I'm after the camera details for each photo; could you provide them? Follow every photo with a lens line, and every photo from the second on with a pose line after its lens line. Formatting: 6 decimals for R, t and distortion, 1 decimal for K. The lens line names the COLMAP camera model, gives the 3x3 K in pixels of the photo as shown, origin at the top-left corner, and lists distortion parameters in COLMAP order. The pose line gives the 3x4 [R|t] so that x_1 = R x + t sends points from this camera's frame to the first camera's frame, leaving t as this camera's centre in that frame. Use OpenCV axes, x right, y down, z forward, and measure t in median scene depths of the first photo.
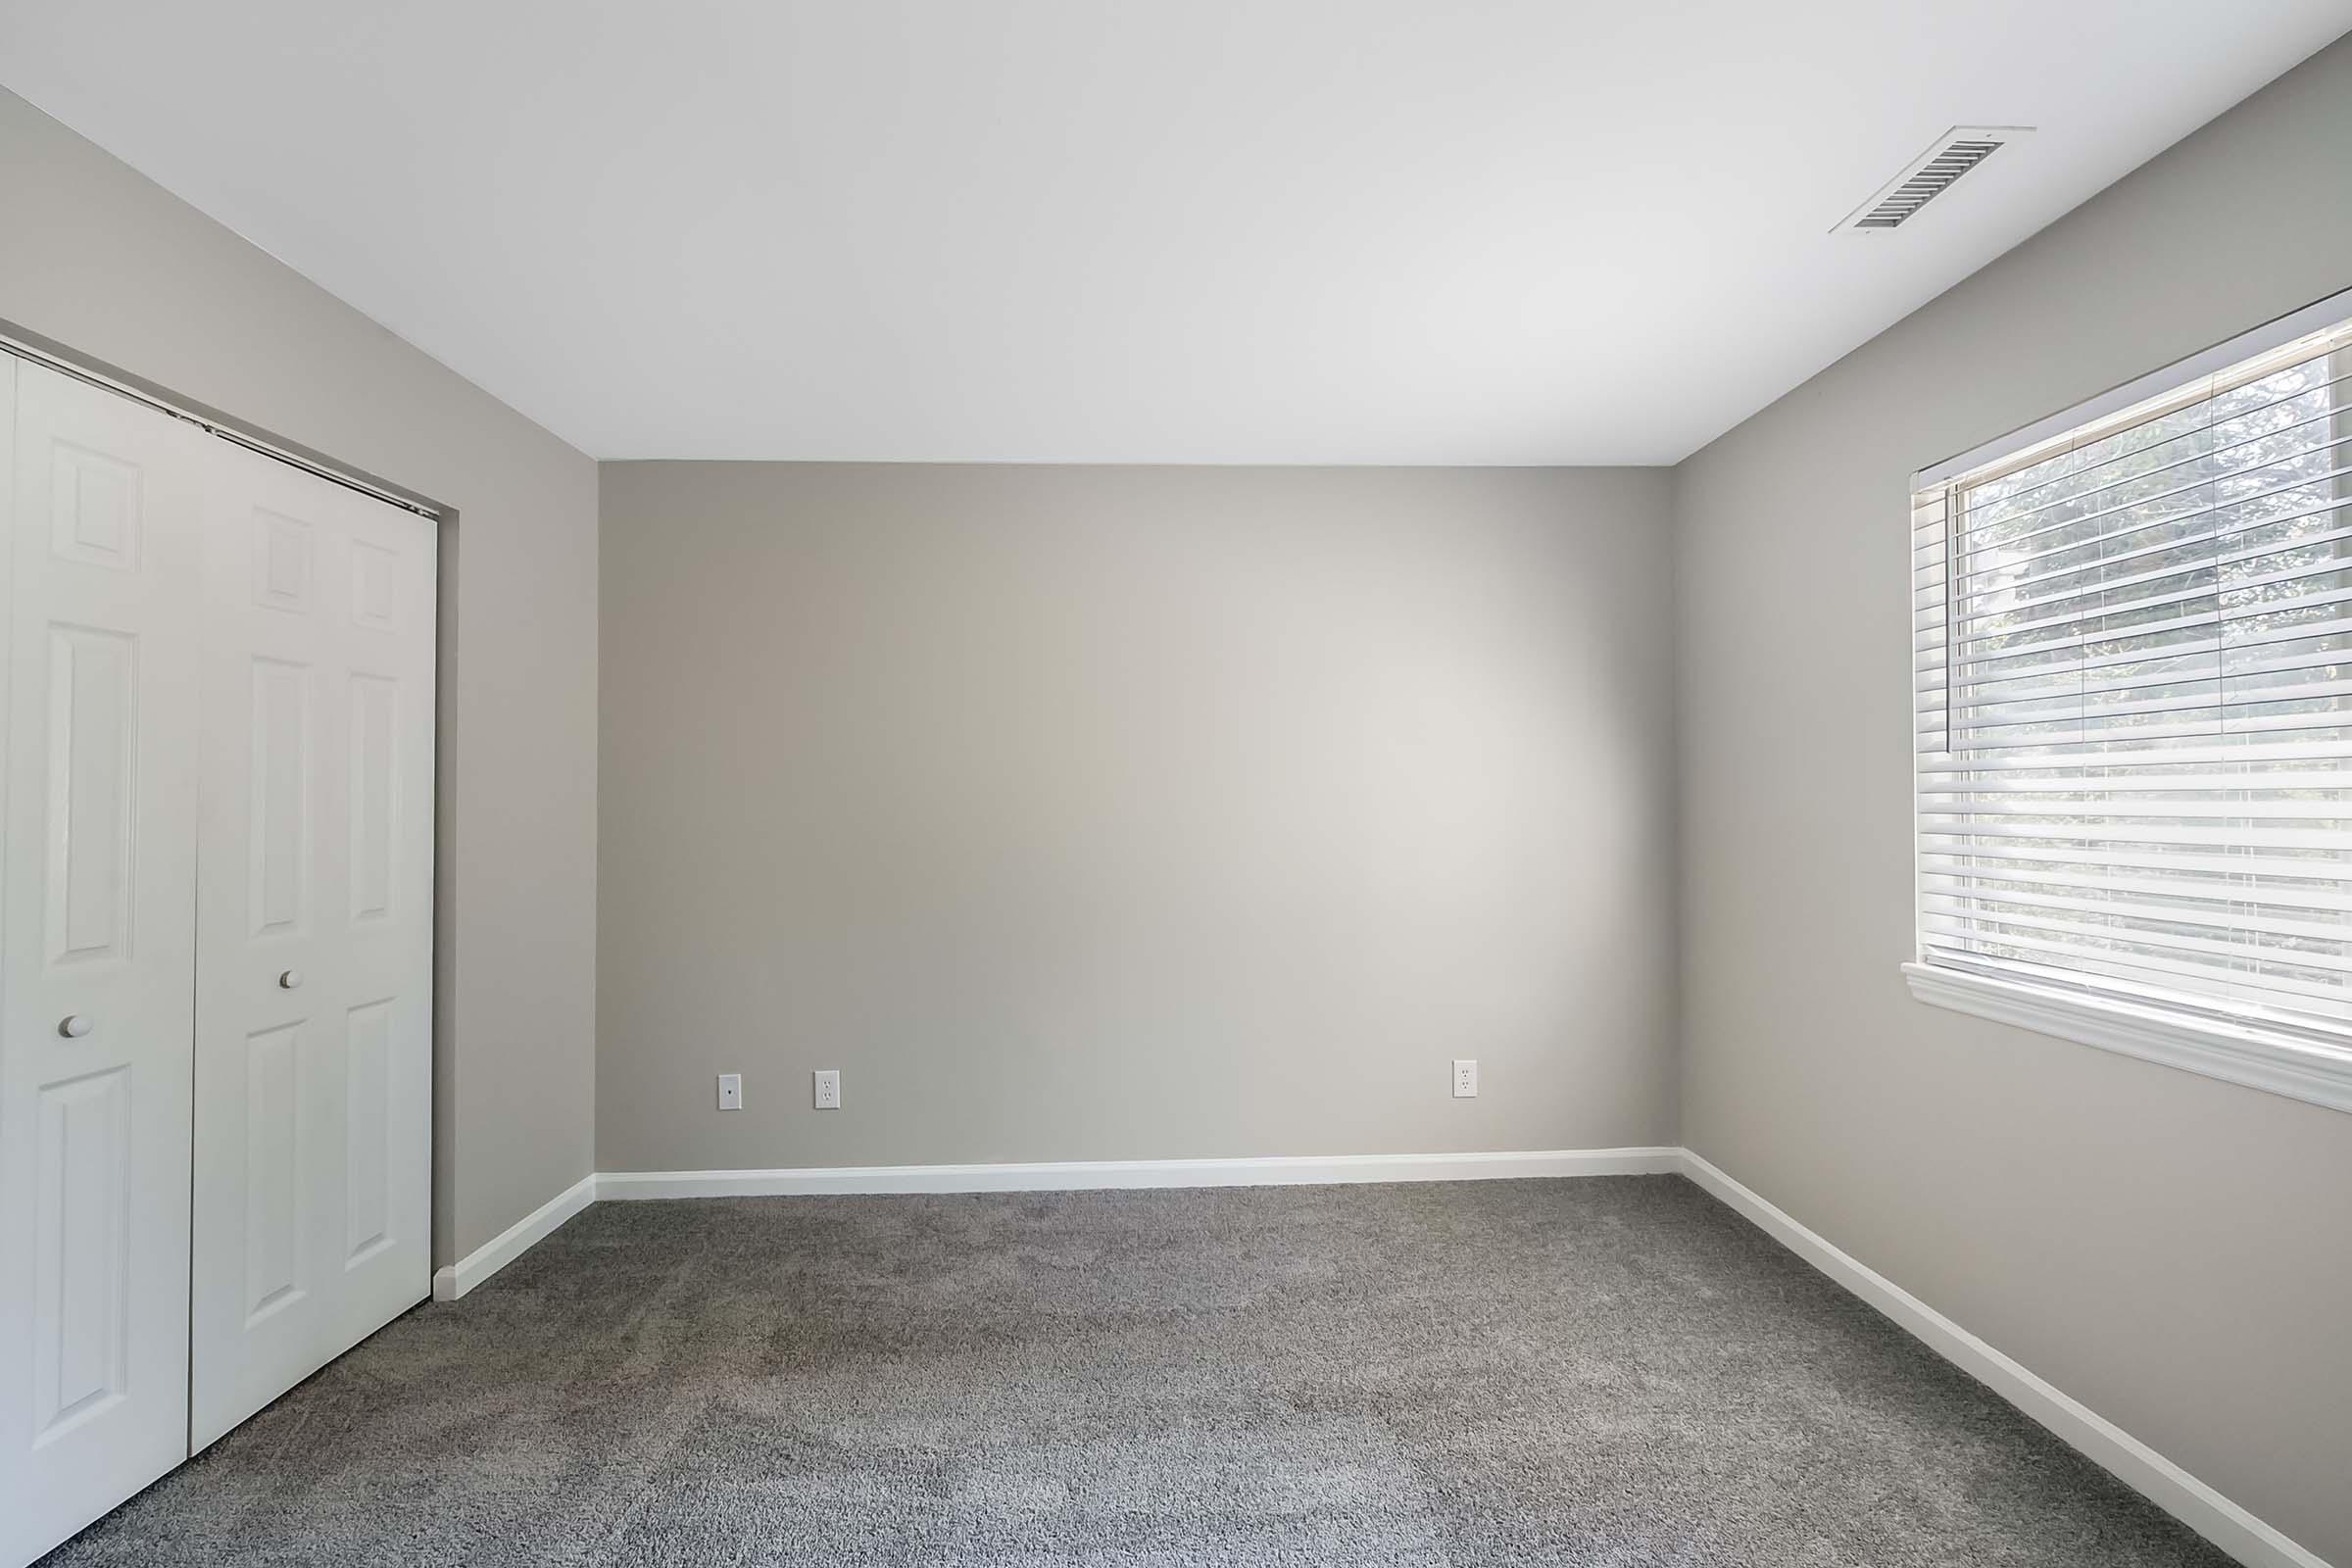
lens RADIAL K [[940.1, 0, 1174.0], [0, 940.1, 789.2], [0, 0, 1]] dist [0.000949, -0.004483]
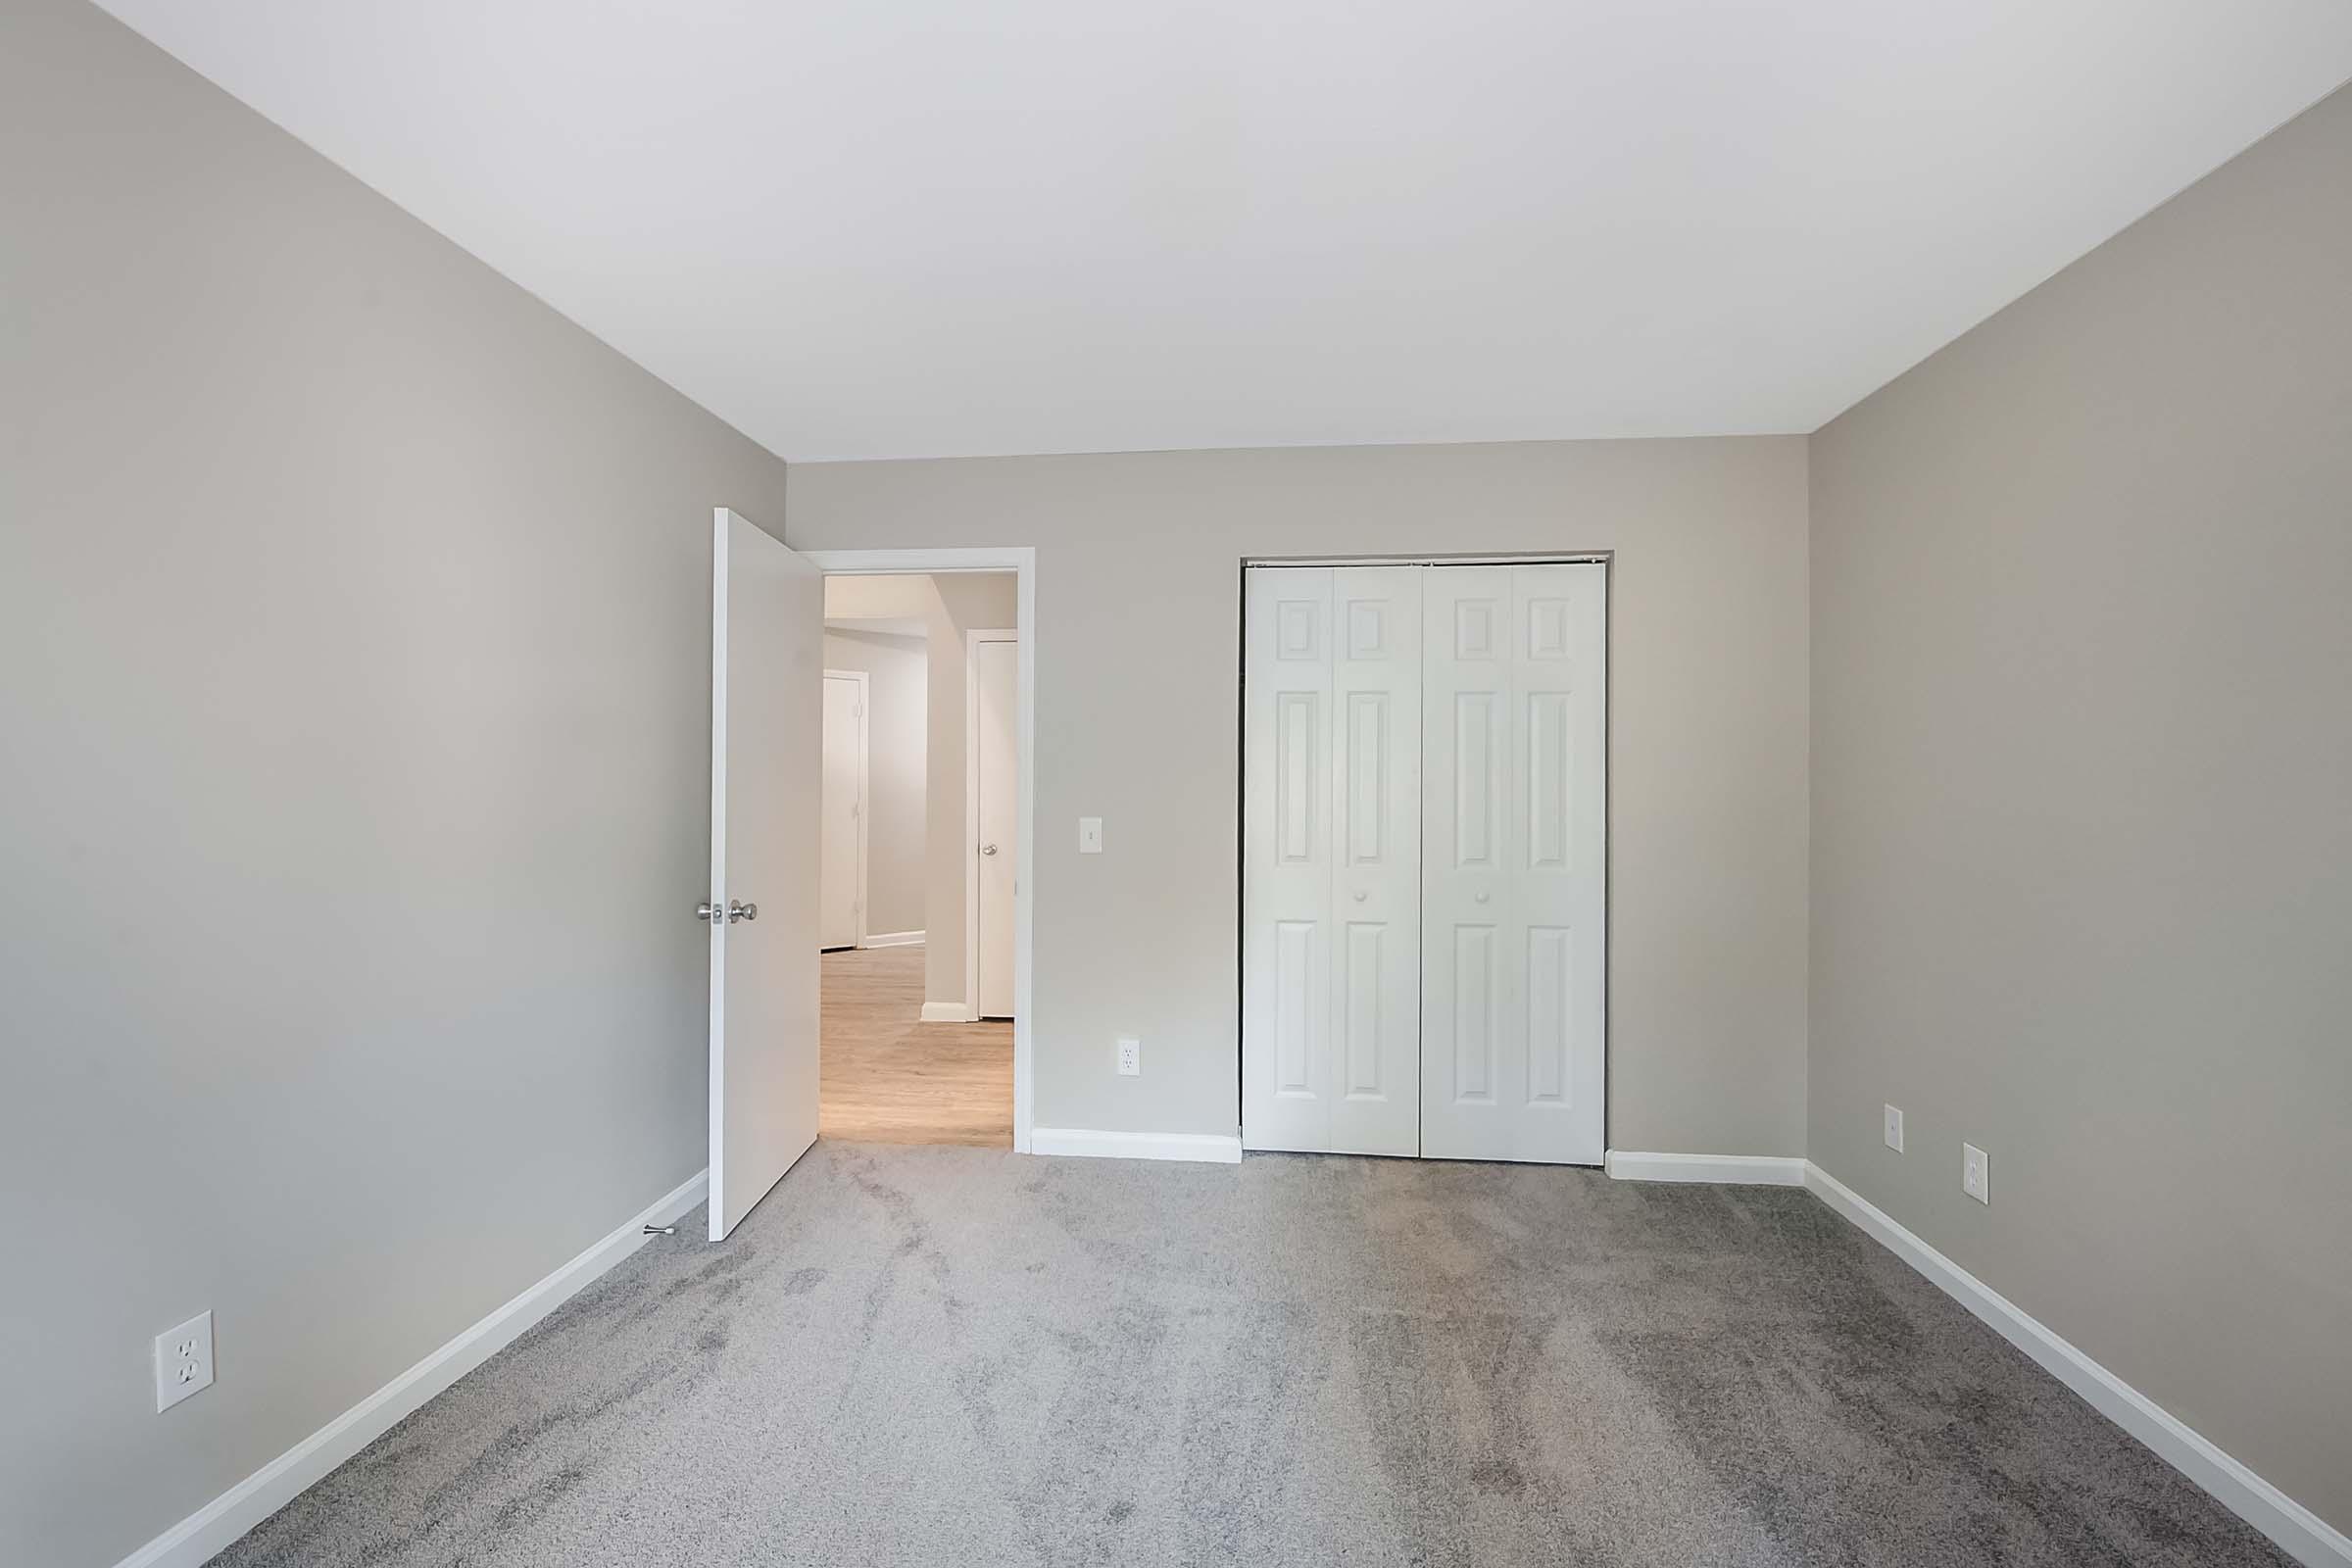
lens RADIAL K [[940.1, 0, 1181.2], [0, 940.1, 783.1], [0, 0, 1]] dist [0.000949, -0.004483]
pose [[-0.134462, 0.000789, -0.990918, 0.568370], [0.004889, 0.999988, 0.000132, 0.009858], [0.990907, -0.004827, -0.134465, 0.602433]]
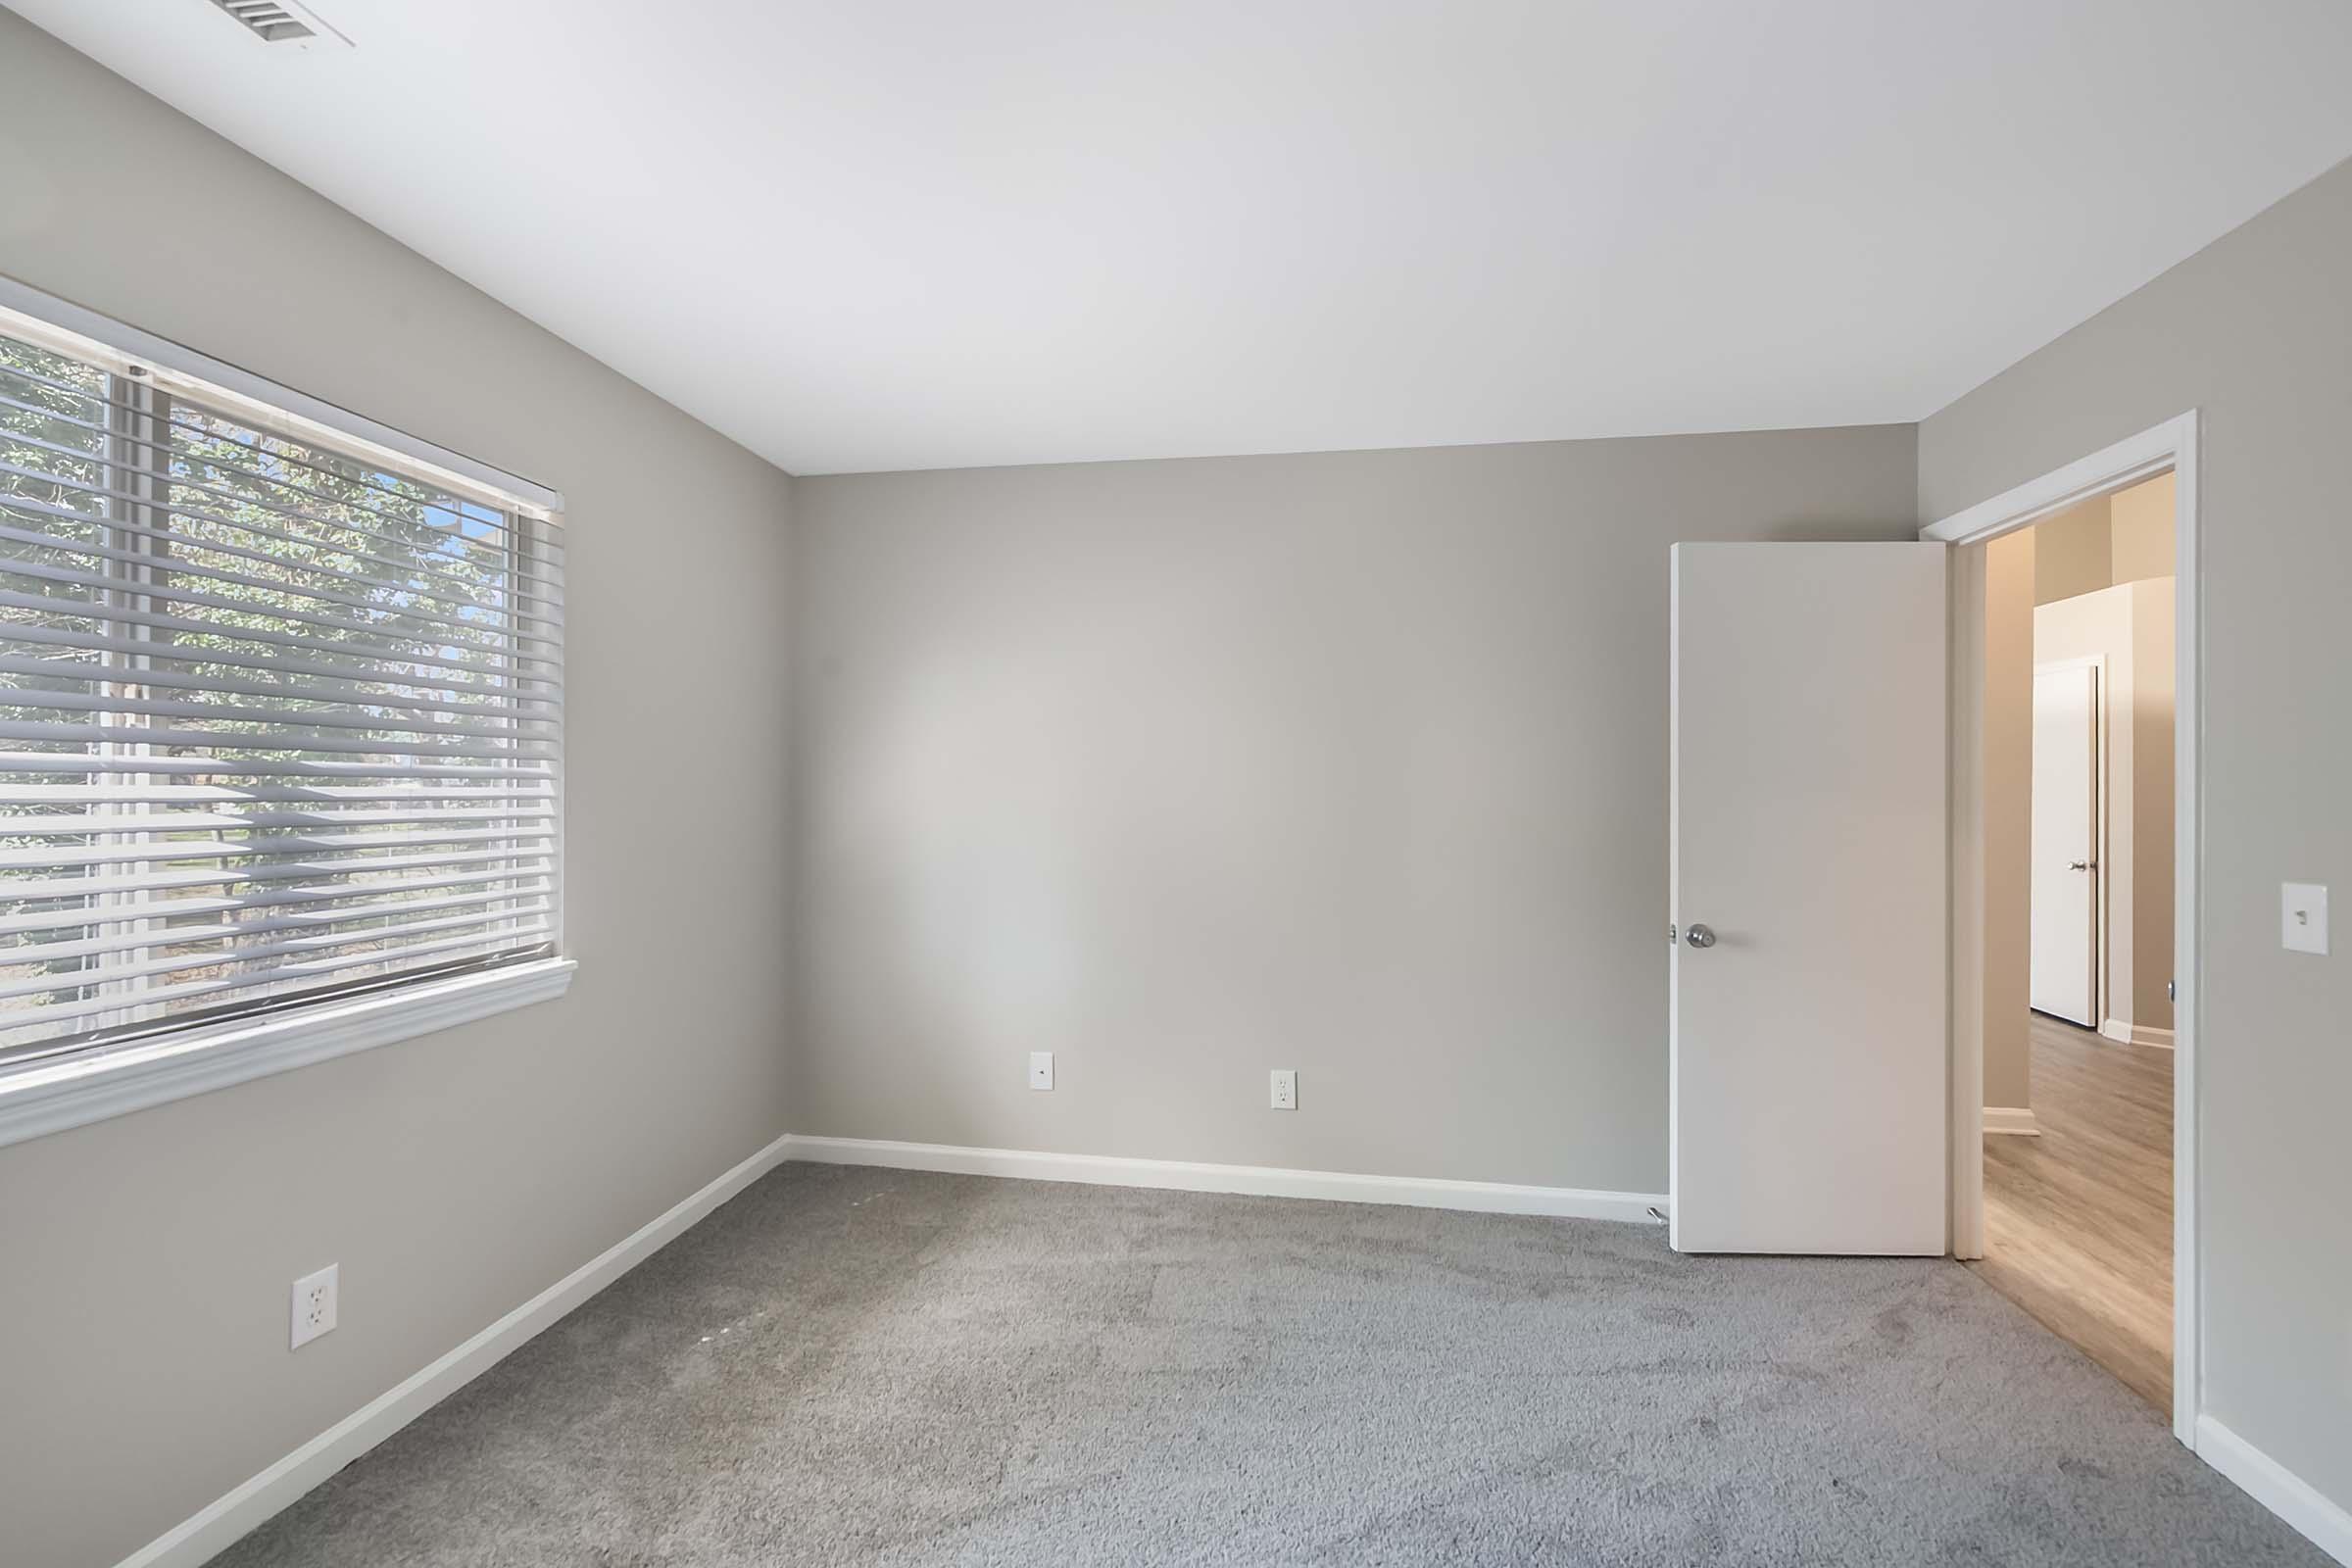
lens RADIAL K [[940.1, 0, 1176.4], [0, 940.1, 777.1], [0, 0, 1]] dist [0.000949, -0.004483]
pose [[-0.982014, 0.001239, 0.188804, -0.032210], [-0.002749, 0.999779, -0.020859, -0.003150], [-0.188788, -0.021003, -0.981793, 1.122476]]
